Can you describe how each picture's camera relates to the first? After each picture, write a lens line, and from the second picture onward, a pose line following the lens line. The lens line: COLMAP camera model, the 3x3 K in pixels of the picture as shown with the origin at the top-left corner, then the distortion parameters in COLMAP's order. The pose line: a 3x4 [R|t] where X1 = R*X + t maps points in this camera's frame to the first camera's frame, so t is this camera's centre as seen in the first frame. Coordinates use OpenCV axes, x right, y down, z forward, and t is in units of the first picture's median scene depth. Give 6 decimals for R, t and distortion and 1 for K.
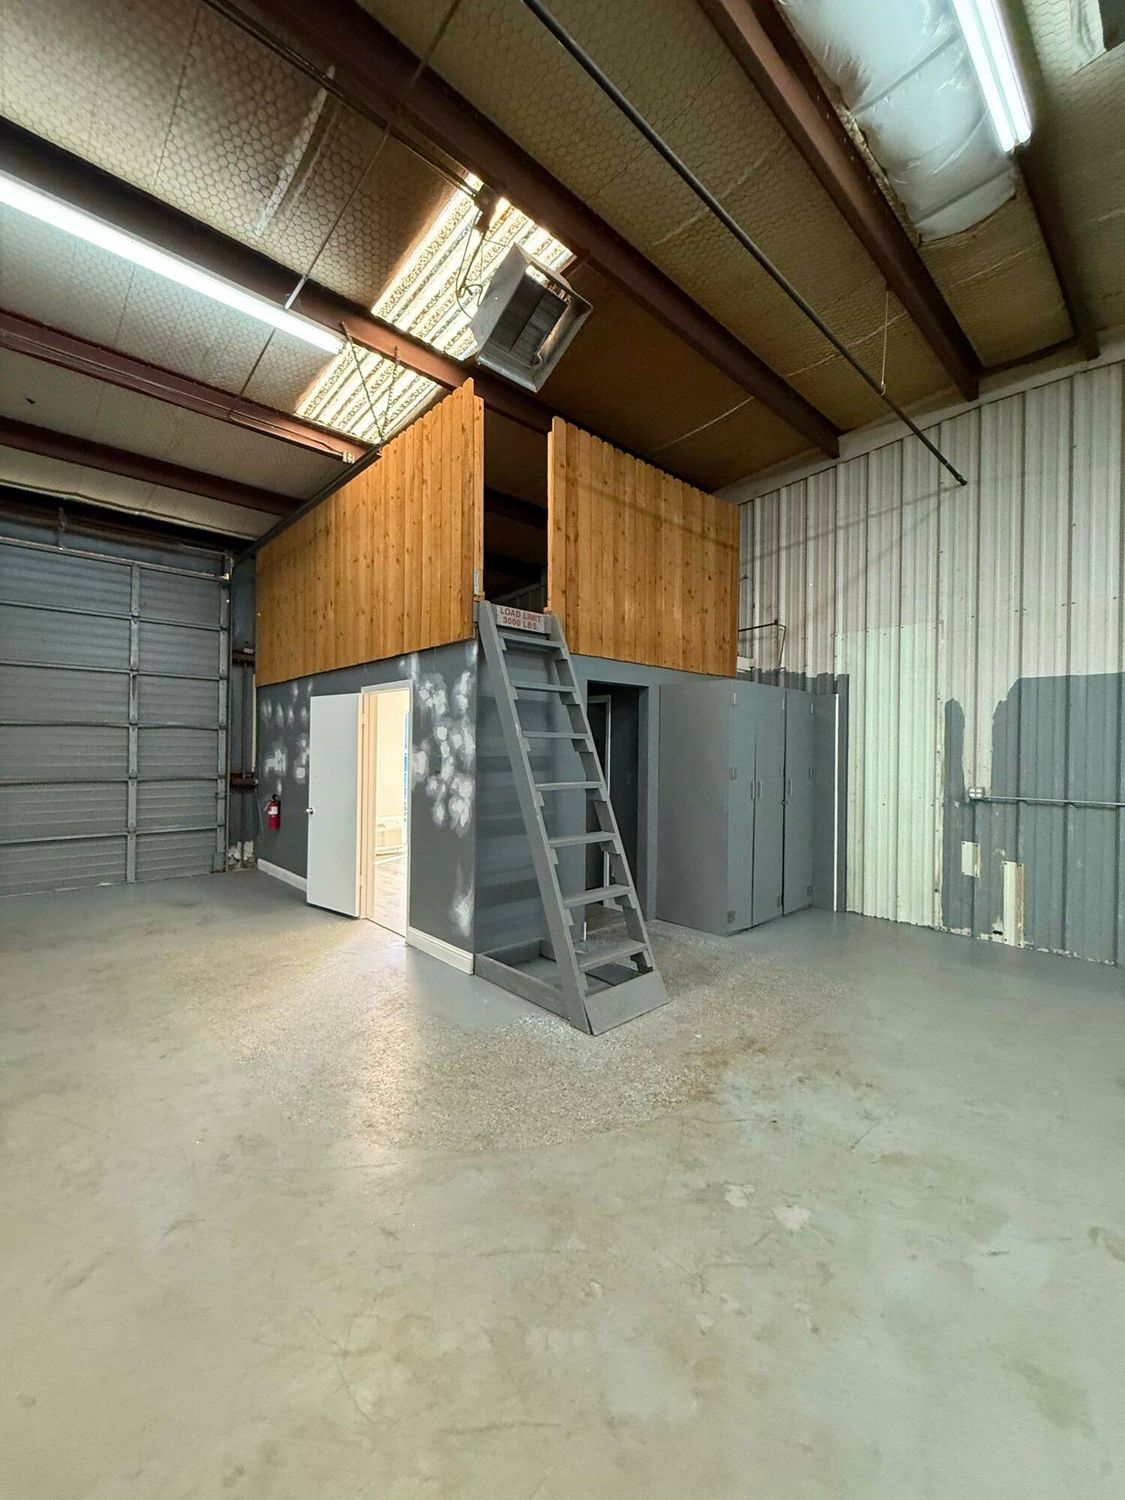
lens RADIAL K [[600.3, 0, 562.8], [0, 600.3, 745.6], [0, 0, 1]] dist [0.000277, -0.000280]
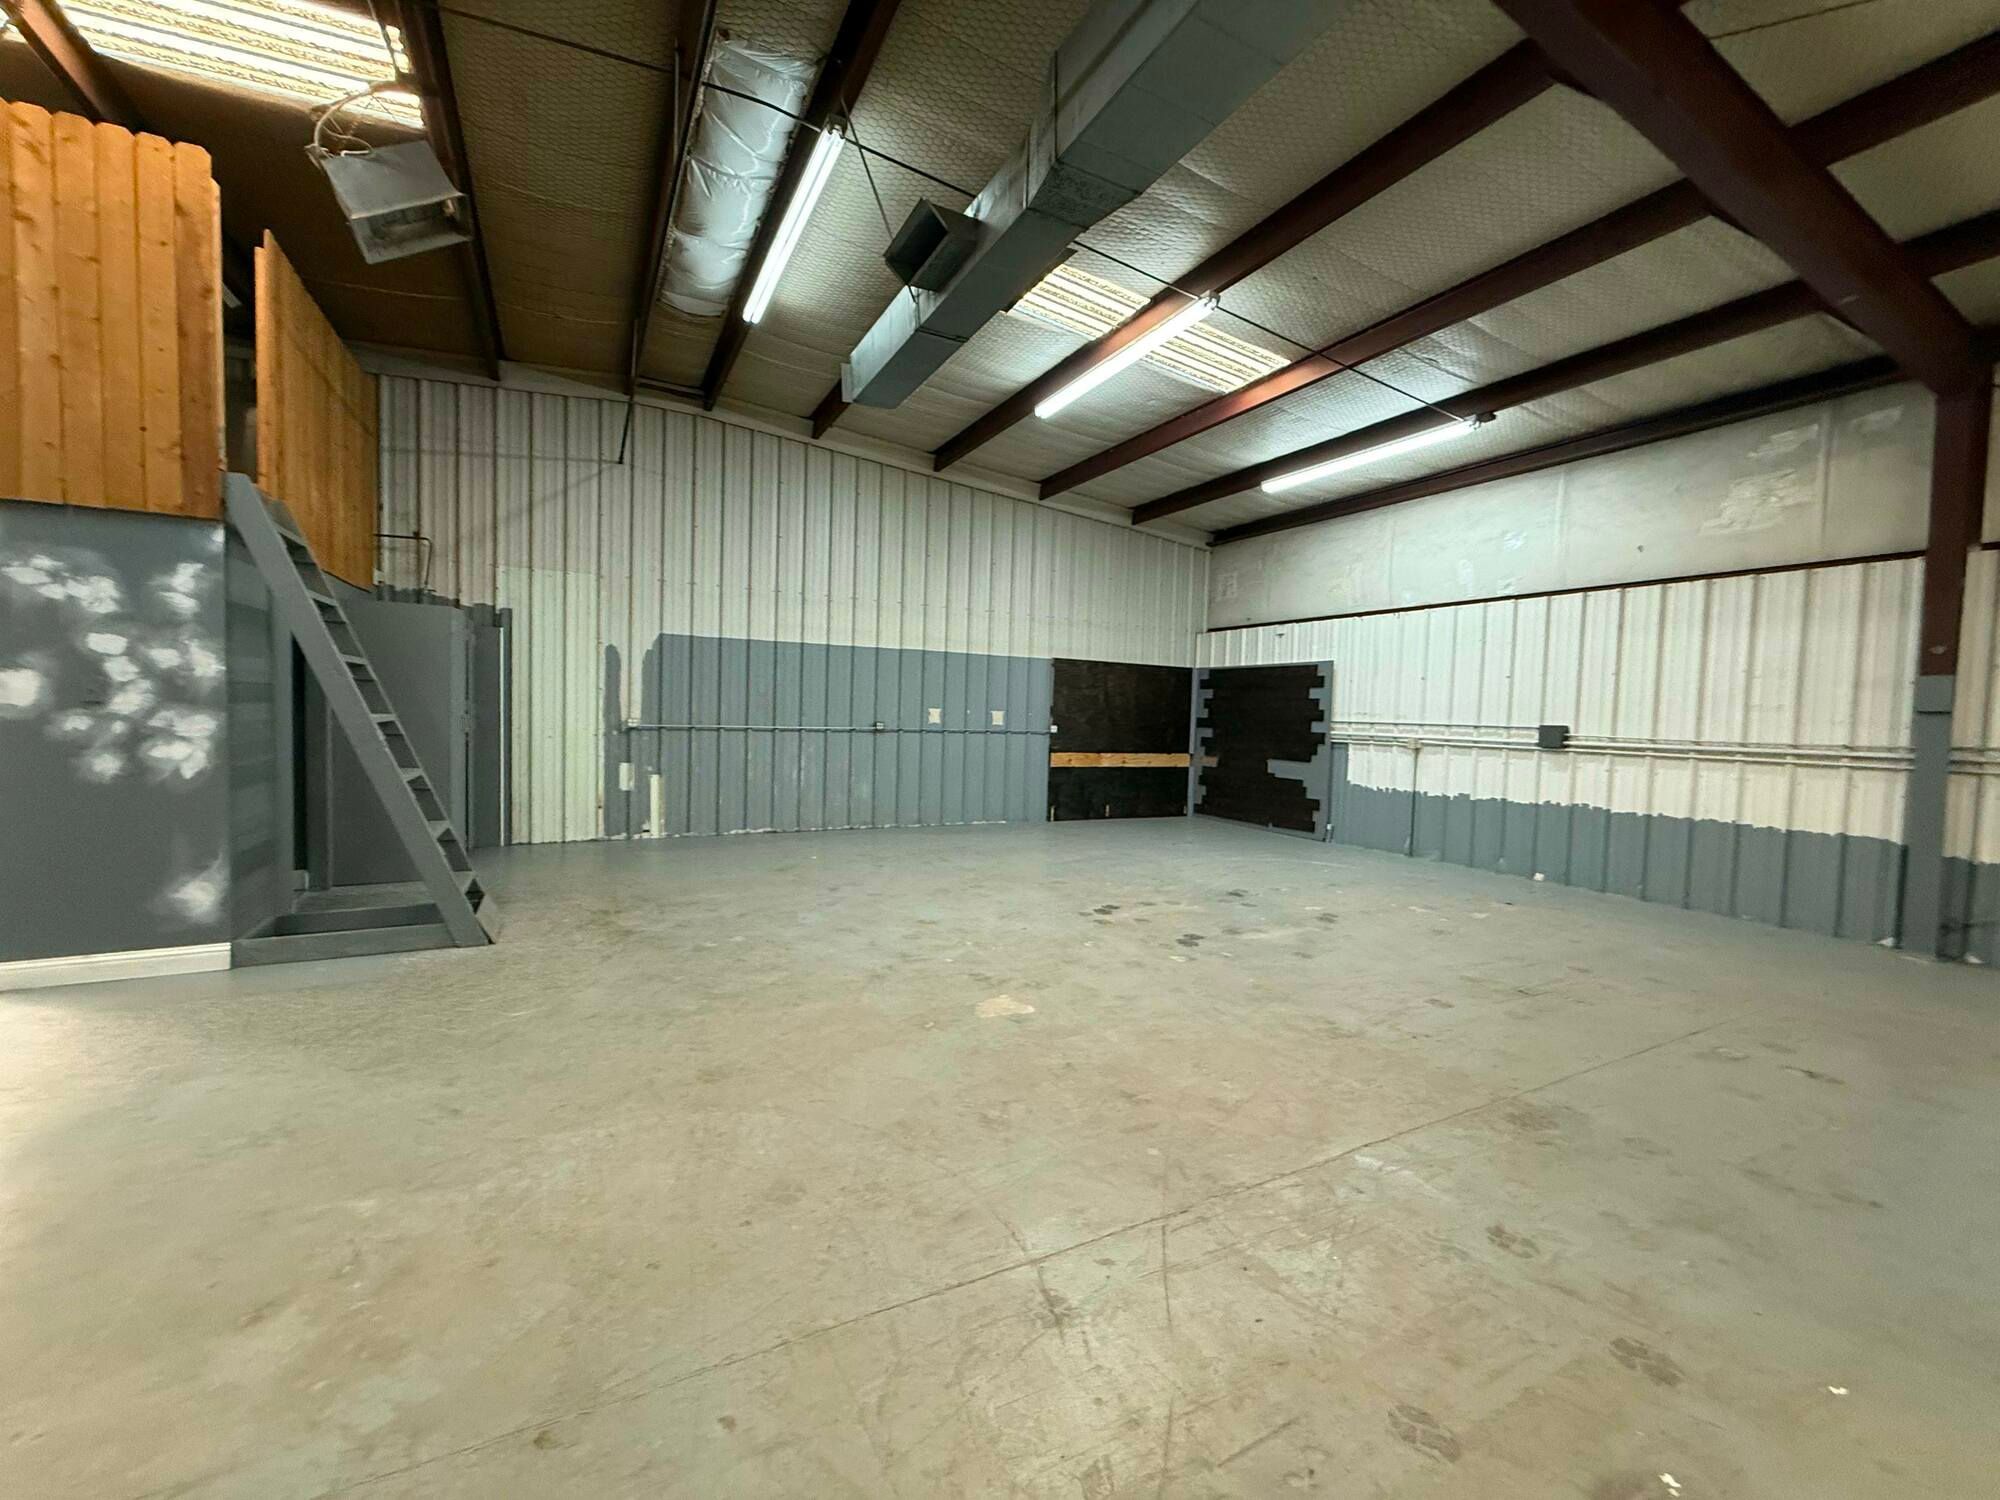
lens RADIAL K [[799.5, 0, 997.0], [0, 799.5, 748.6], [0, 0, 1]] dist [-0.001113, -0.000084]
pose [[0.258644, -0.050012, 0.964677, -0.672479], [-0.028475, 0.997830, 0.059366, 0.012295], [-0.965553, -0.042824, 0.256659, -0.143756]]
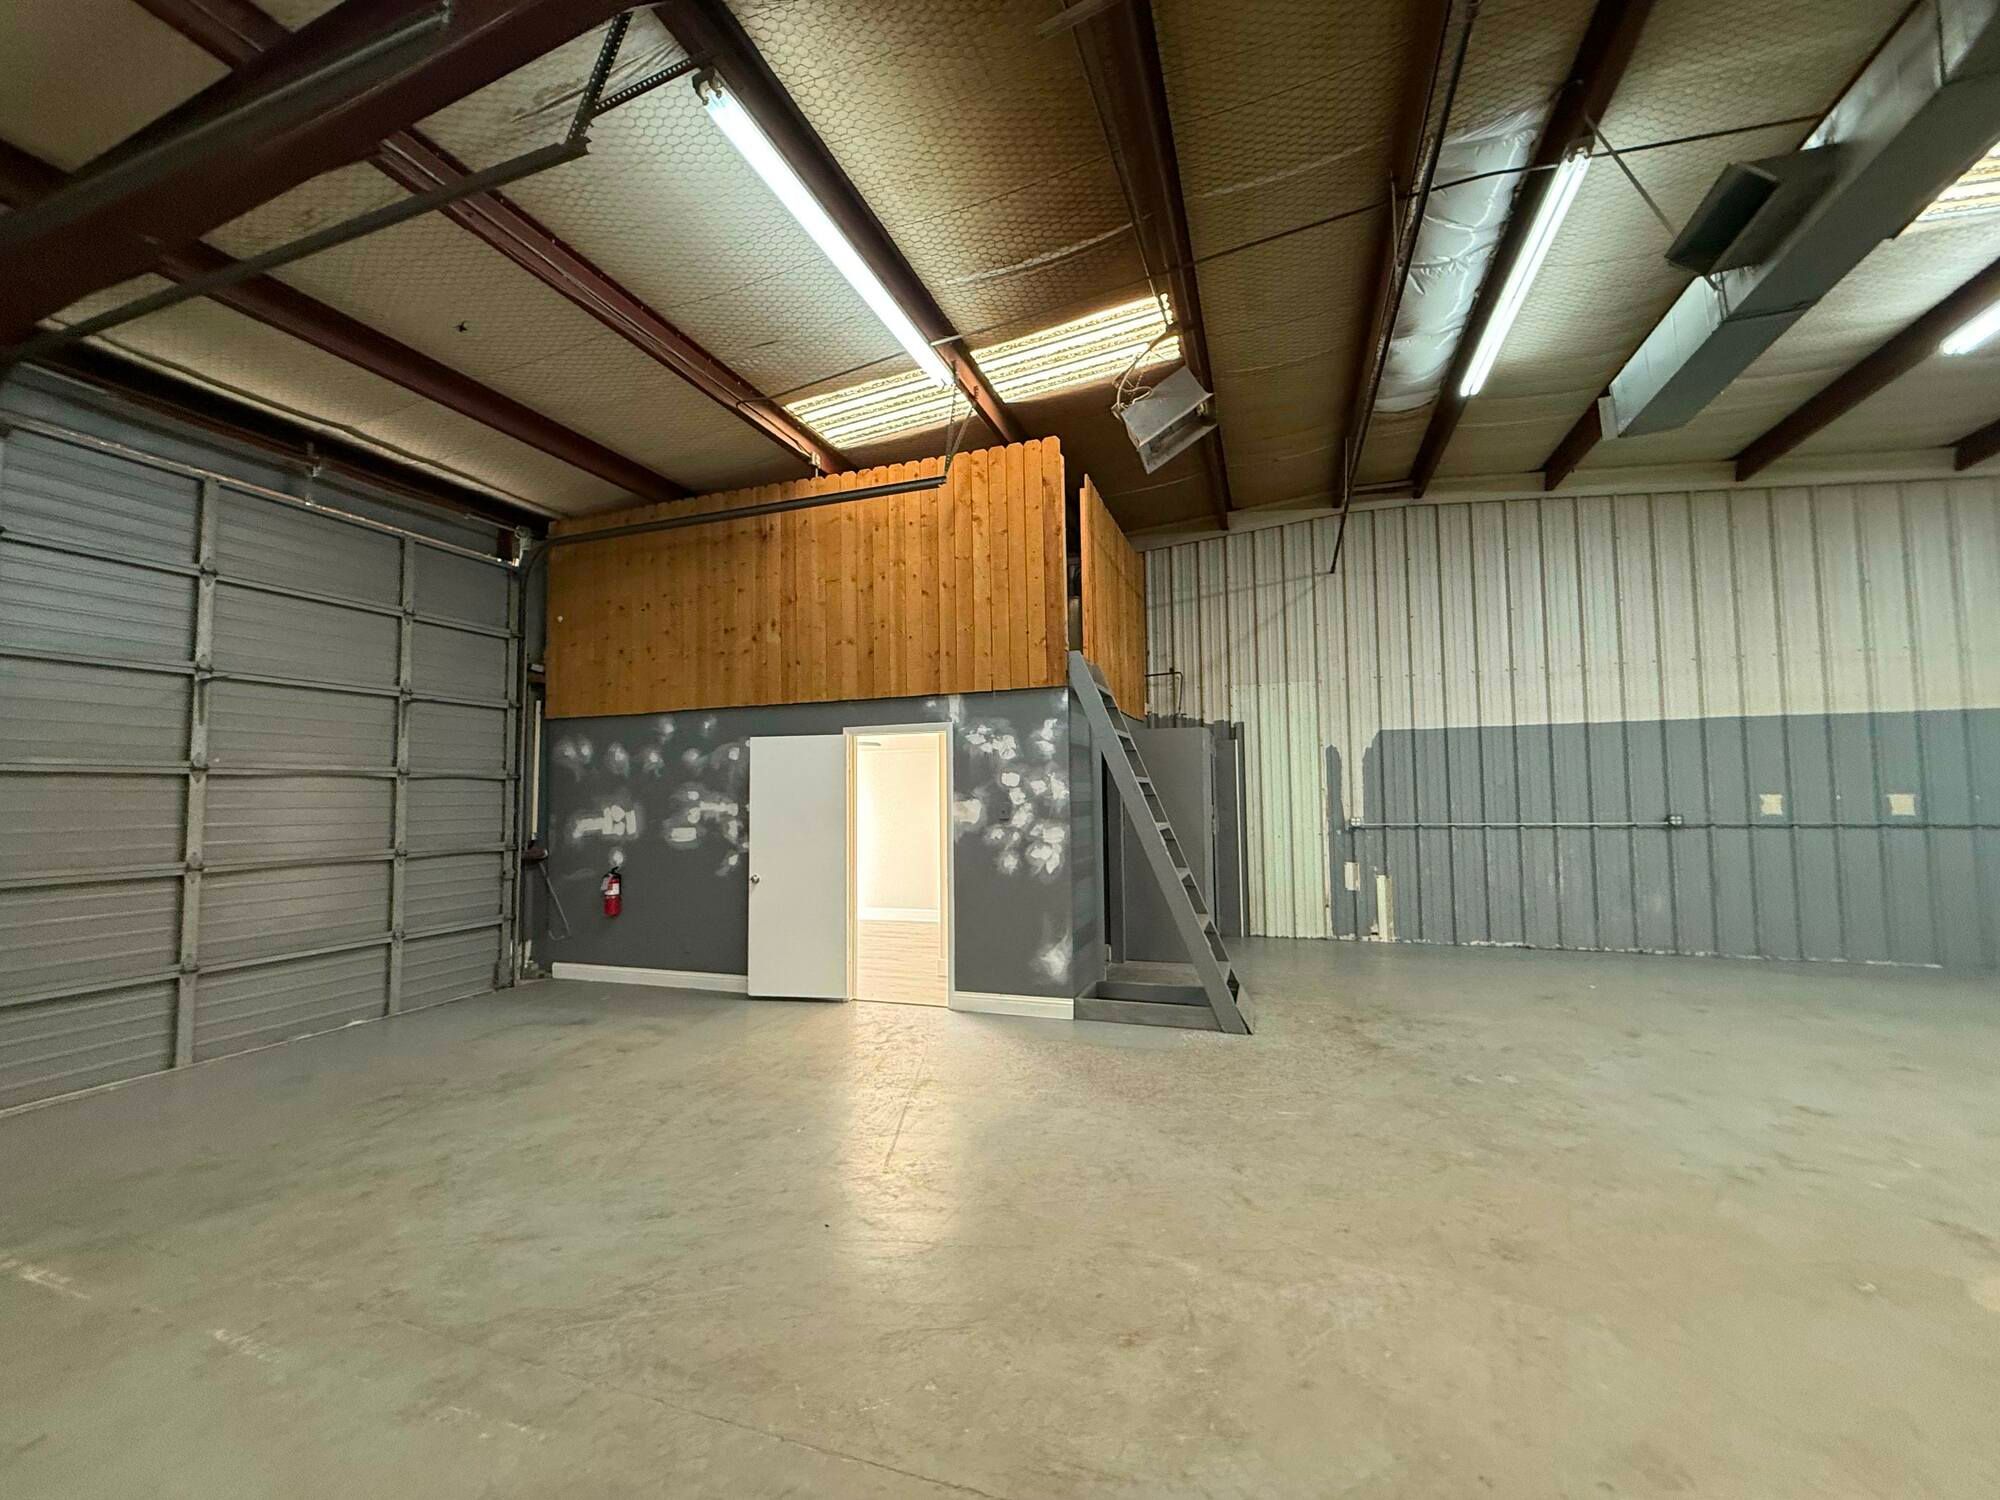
lens RADIAL K [[799.2, 0, 993.1], [0, 799.2, 748.3], [0, 0, 1]] dist [-0.000325, -0.000026]
pose [[0.886482, 0.003820, 0.462747, -0.694729], [0.022139, 0.998471, -0.050652, -0.005152], [-0.462233, 0.055147, 0.885042, -0.112040]]
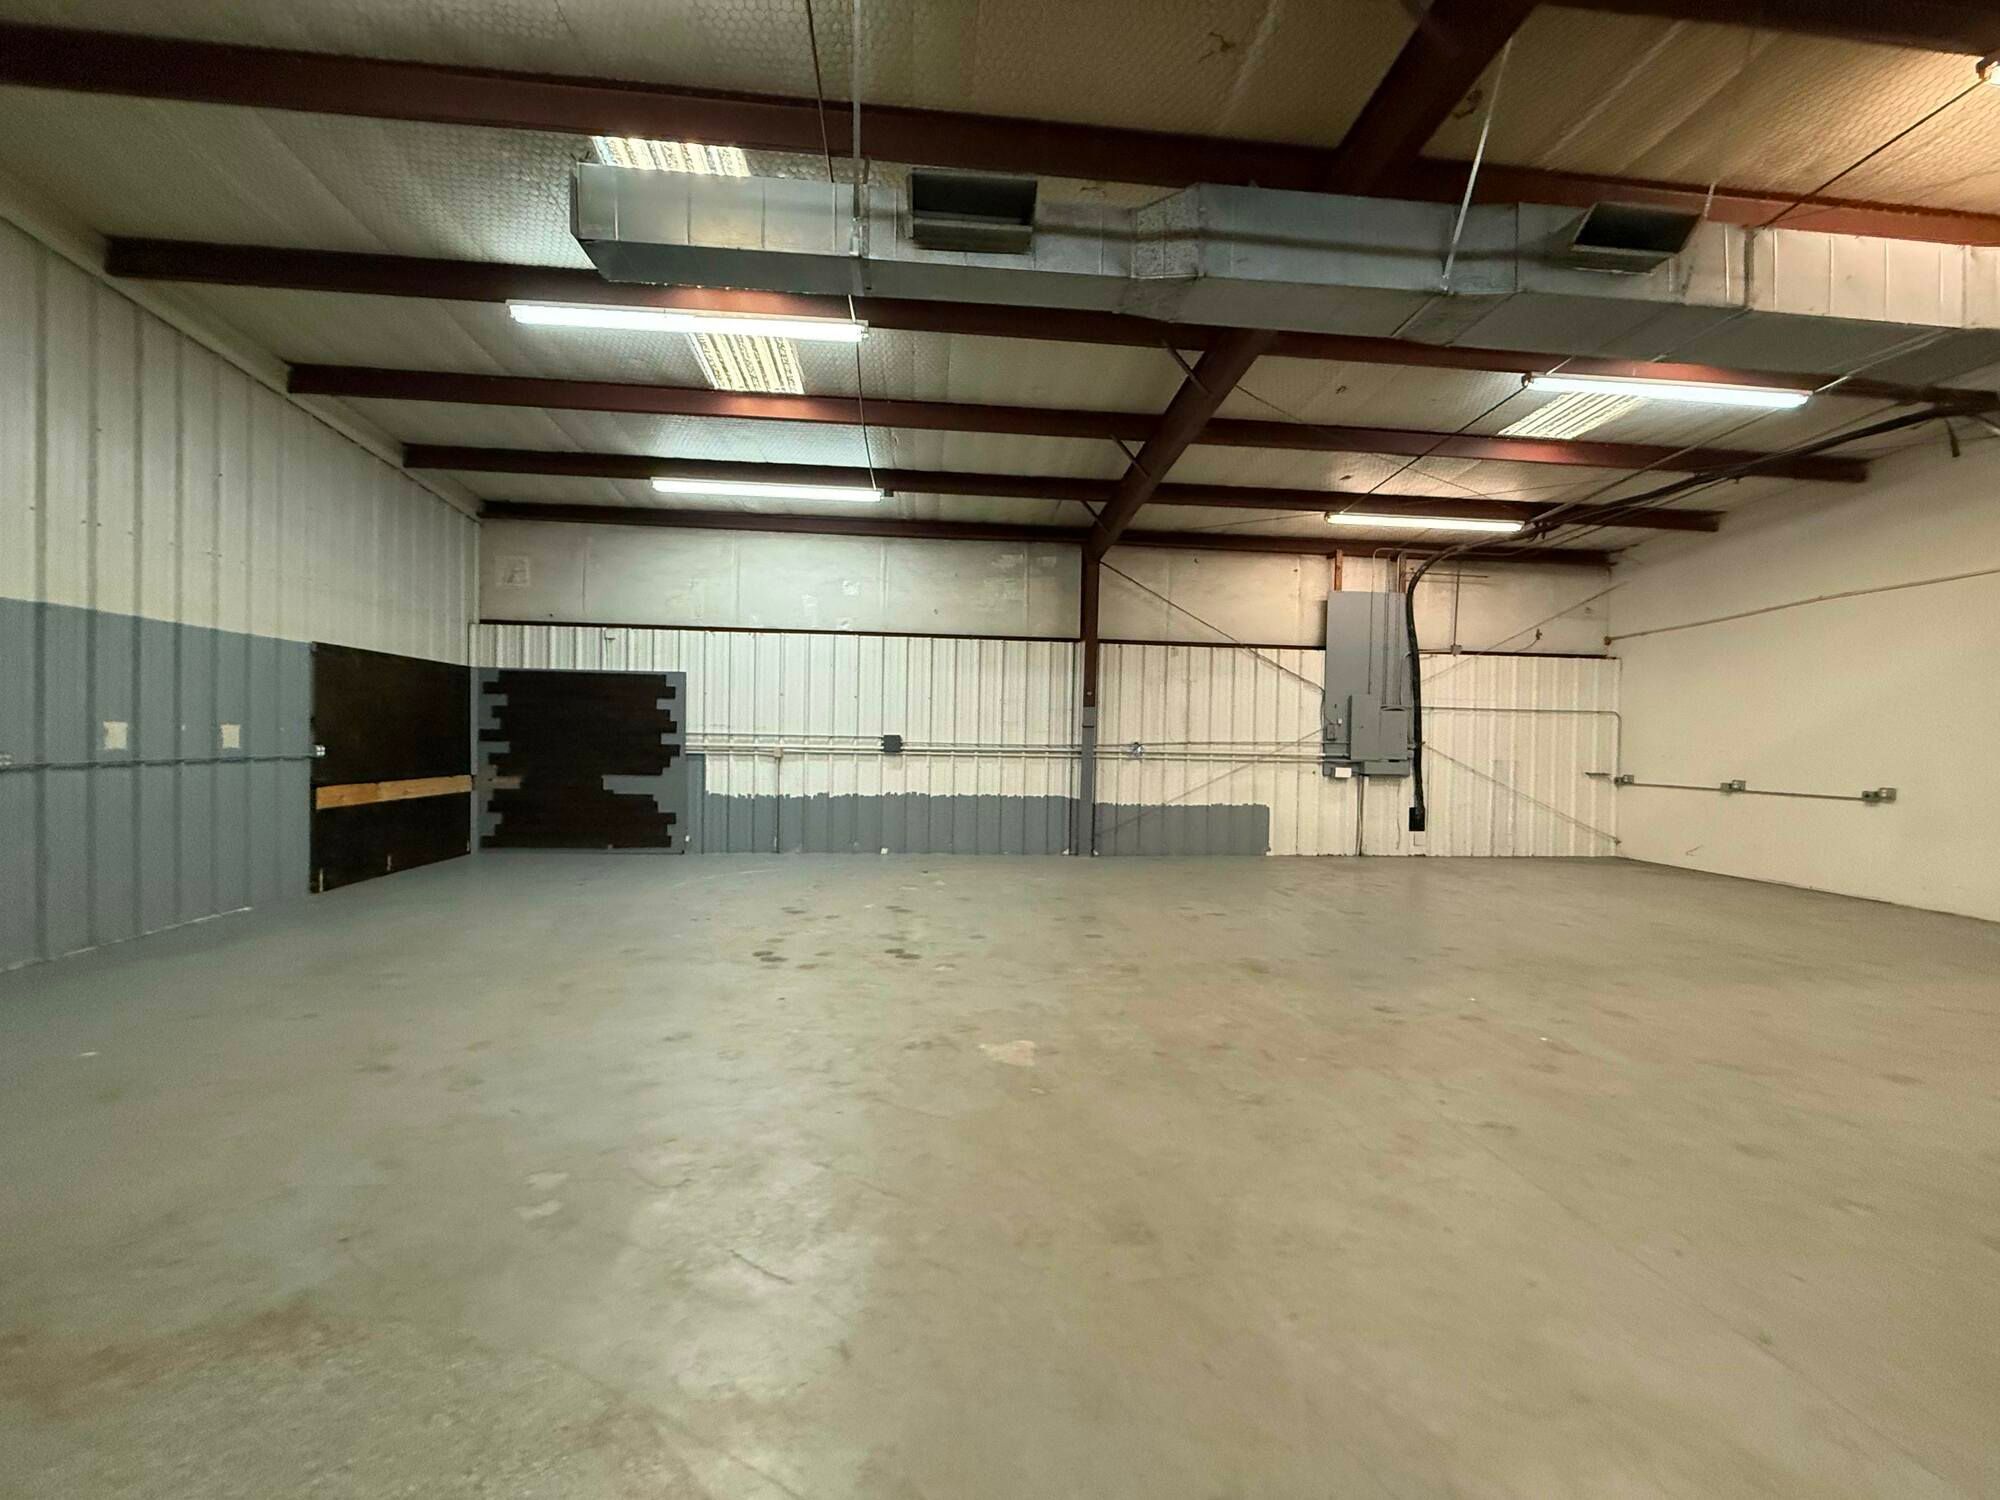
lens RADIAL K [[799.2, 0, 993.1], [0, 799.2, 748.3], [0, 0, 1]] dist [-0.000325, -0.000026]
pose [[-0.798385, -0.037372, 0.600986, -0.366214], [-0.031126, 0.999299, 0.020791, 0.012105], [-0.601342, -0.002107, -0.798989, 0.617313]]
